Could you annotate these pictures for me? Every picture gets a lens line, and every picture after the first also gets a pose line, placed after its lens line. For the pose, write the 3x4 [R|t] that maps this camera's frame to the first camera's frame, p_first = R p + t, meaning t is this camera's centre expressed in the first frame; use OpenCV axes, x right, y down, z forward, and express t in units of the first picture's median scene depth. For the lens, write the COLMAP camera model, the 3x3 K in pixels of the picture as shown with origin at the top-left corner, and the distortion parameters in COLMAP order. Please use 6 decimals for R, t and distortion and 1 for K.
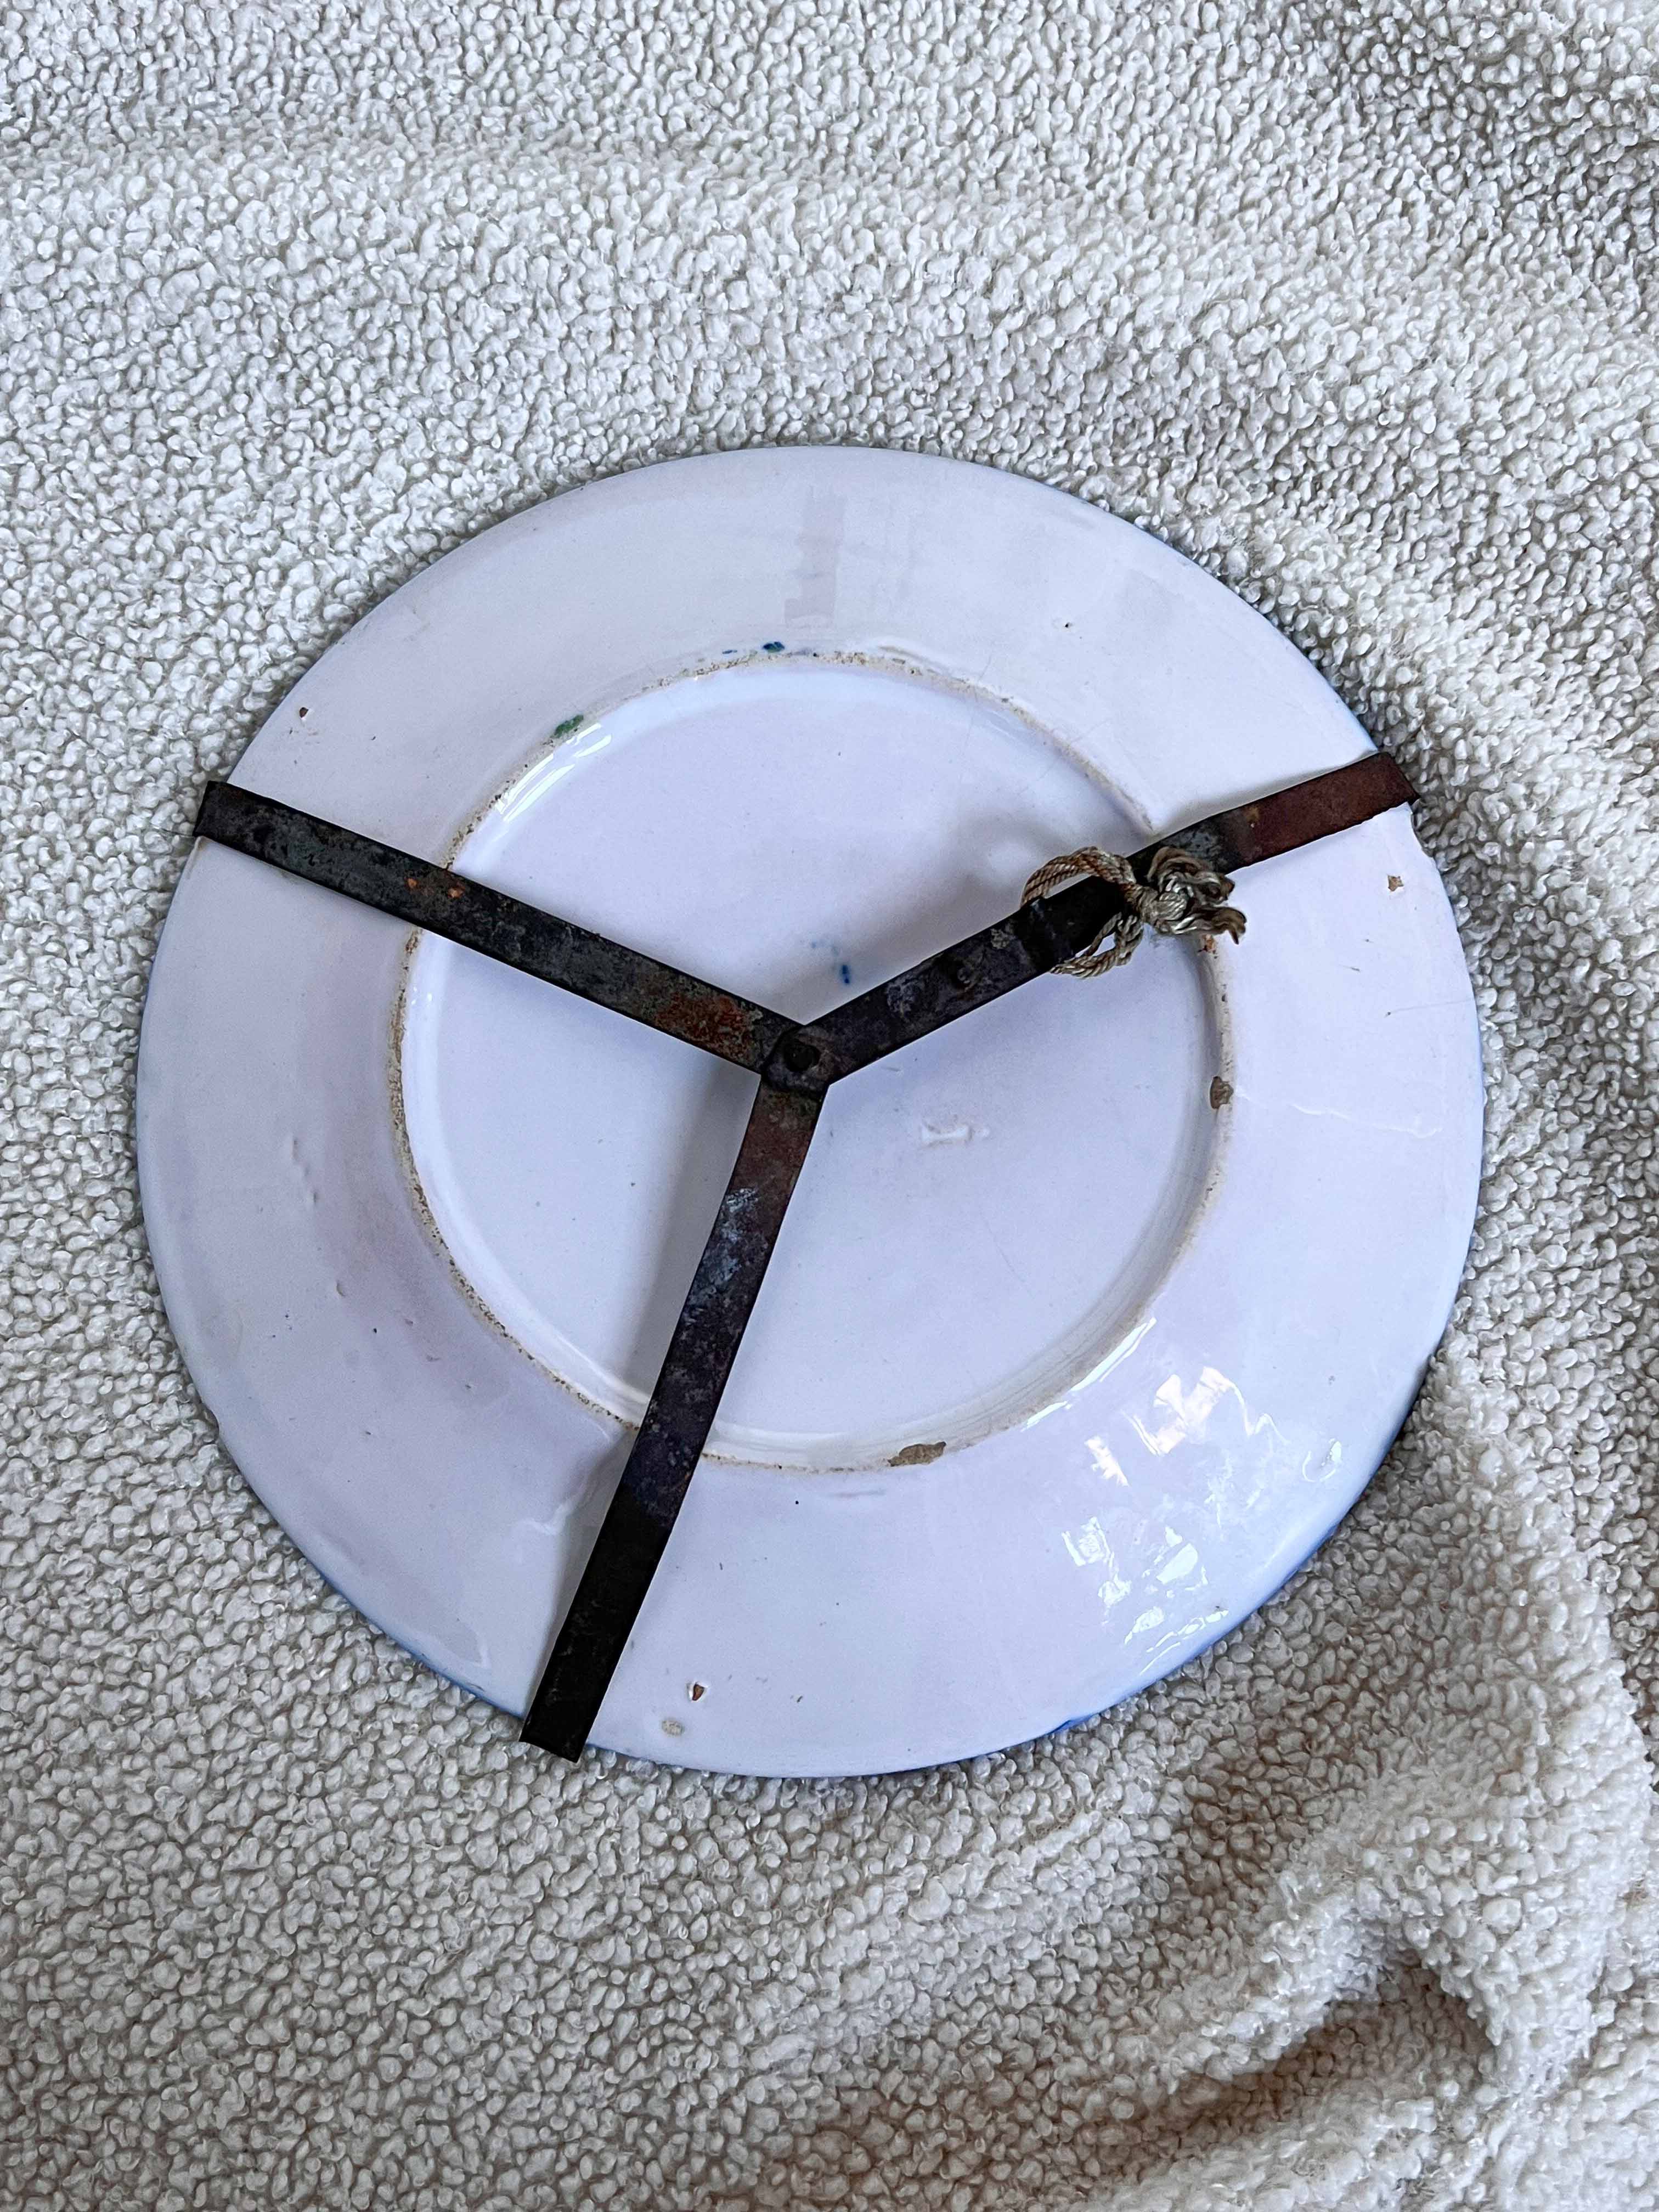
lens RADIAL K [[2436.1, 0, 829.5], [0, 2436.1, 1106.0], [0, 0, 1]] dist [0.182859, -0.346346]
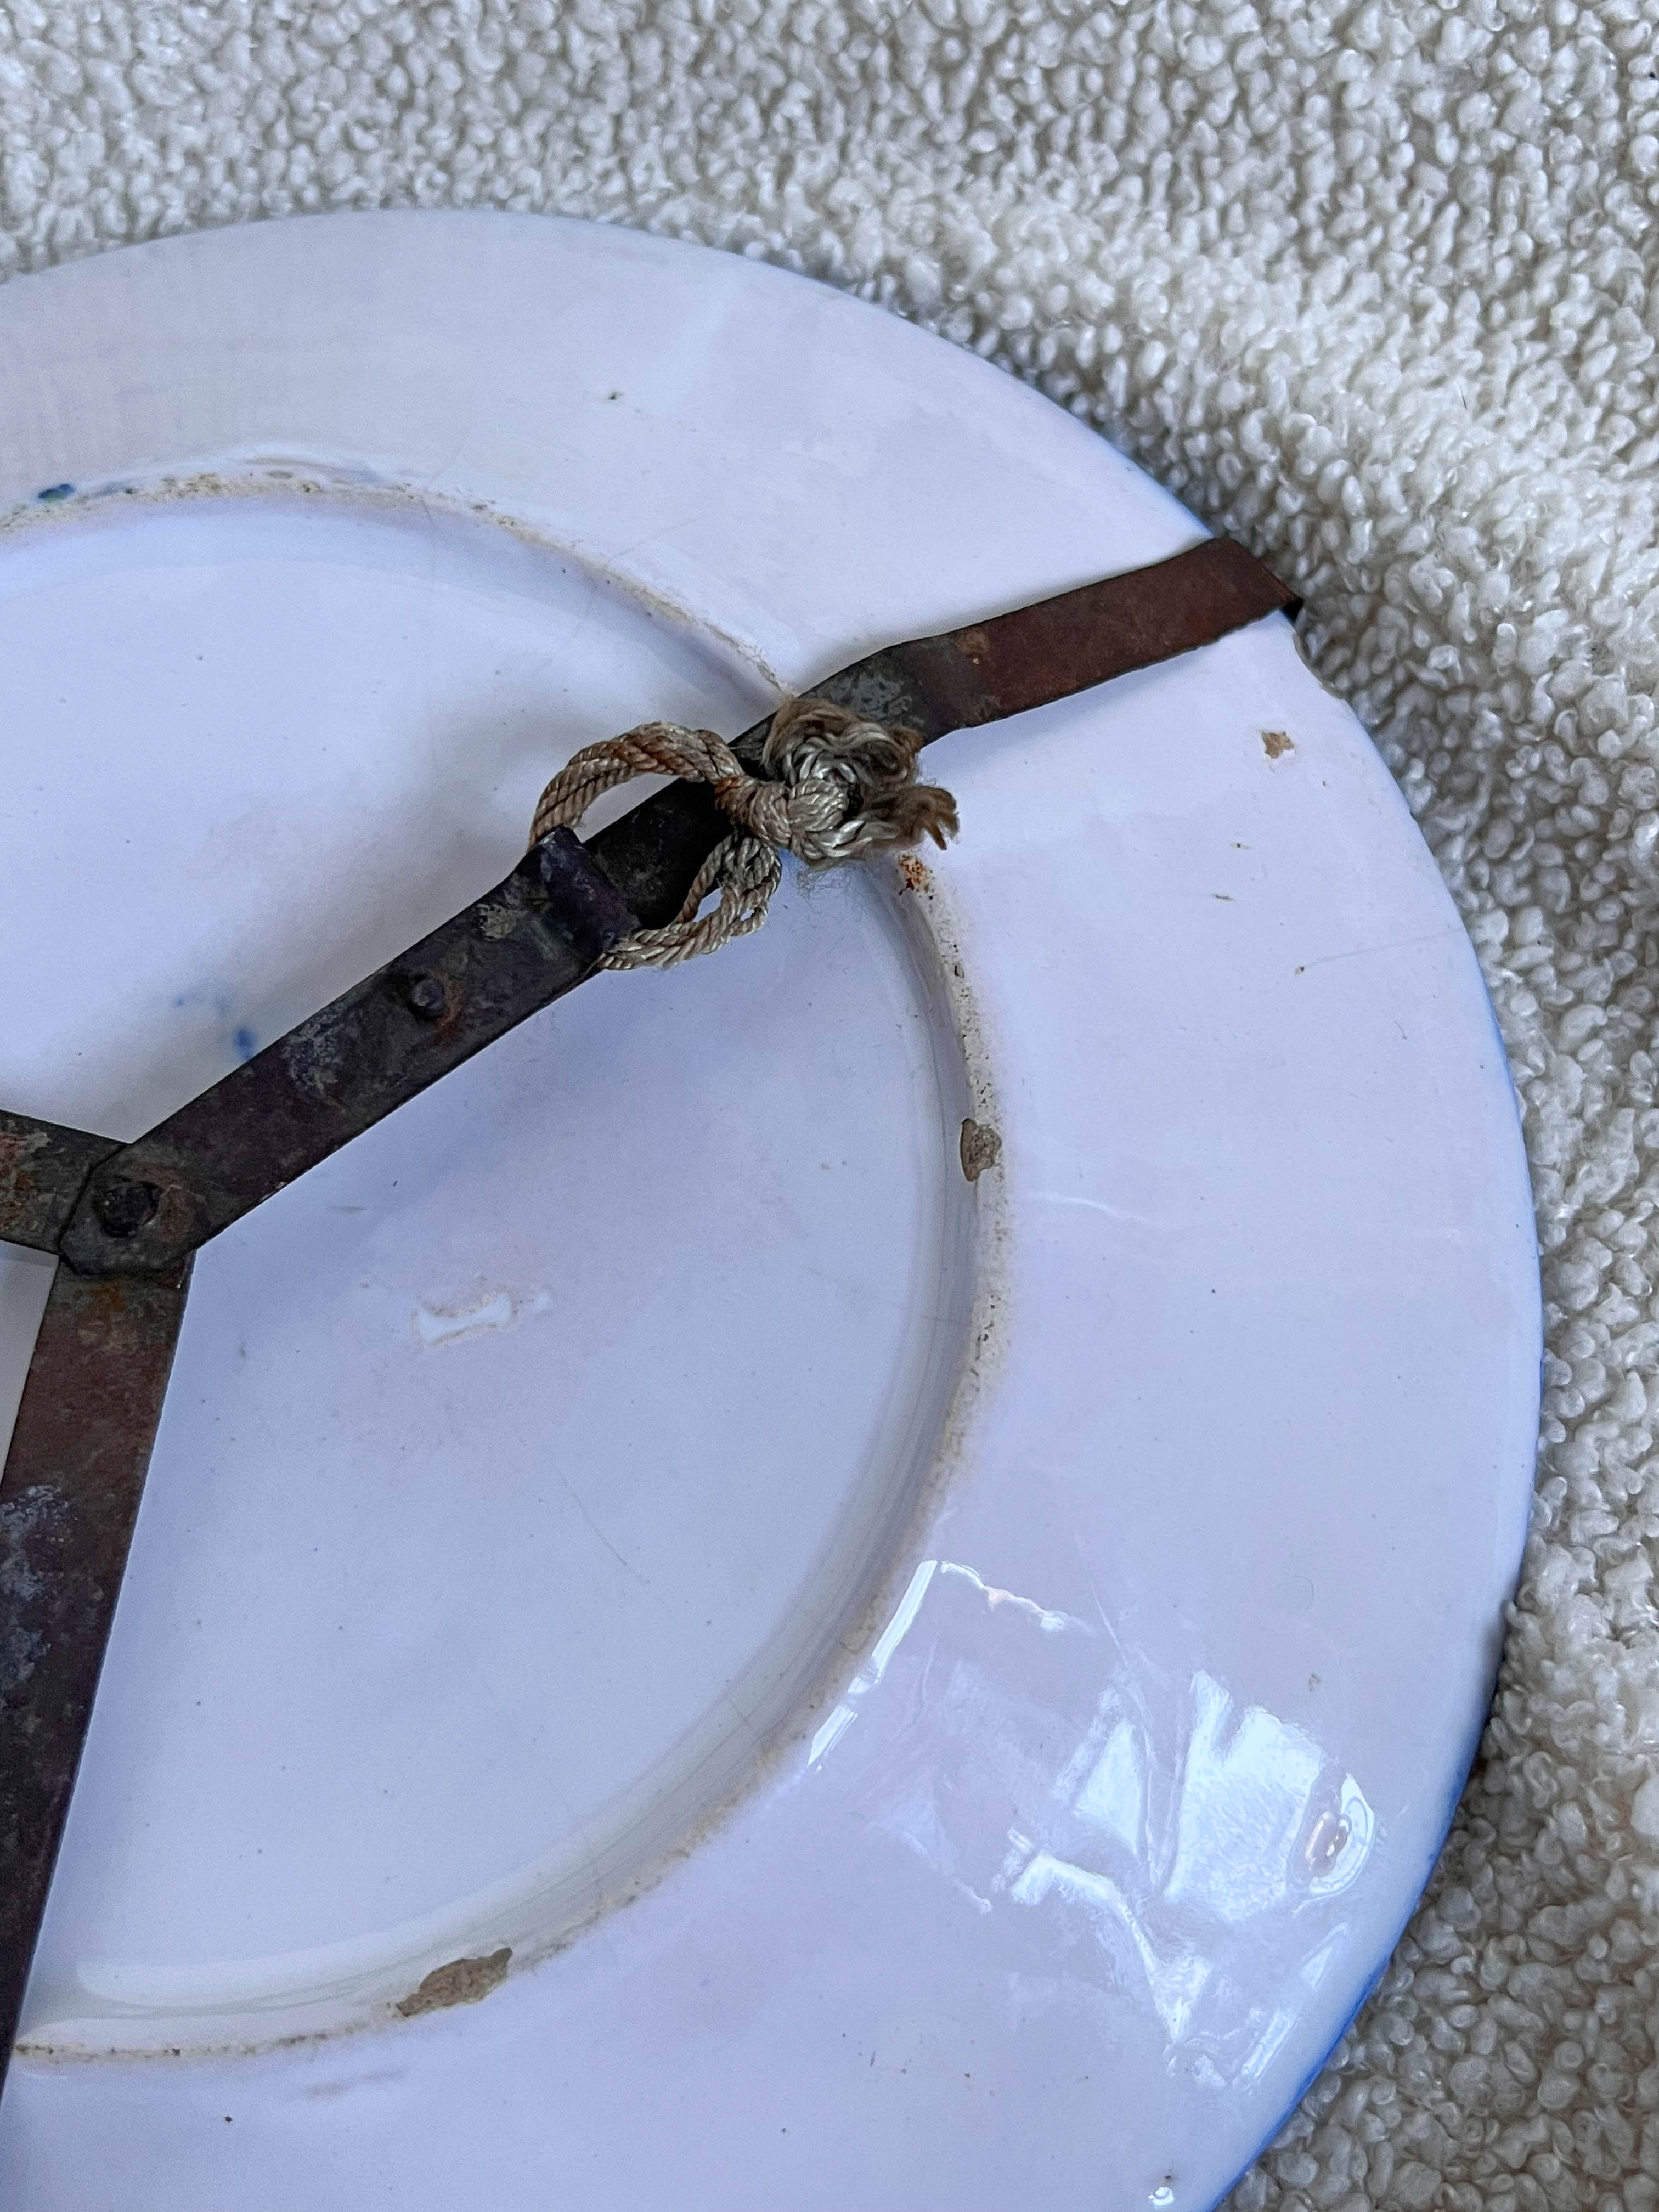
lens RADIAL K [[2250.2, 0, 891.5], [0, 2250.2, 1136.5], [0, 0, 1]] dist [0.077797, -0.139864]
pose [[0.984325, -0.164839, -0.062704, 0.159273], [0.155717, 0.979234, -0.129821, 0.046289], [0.082801, 0.118022, 0.989553, 0.495895]]
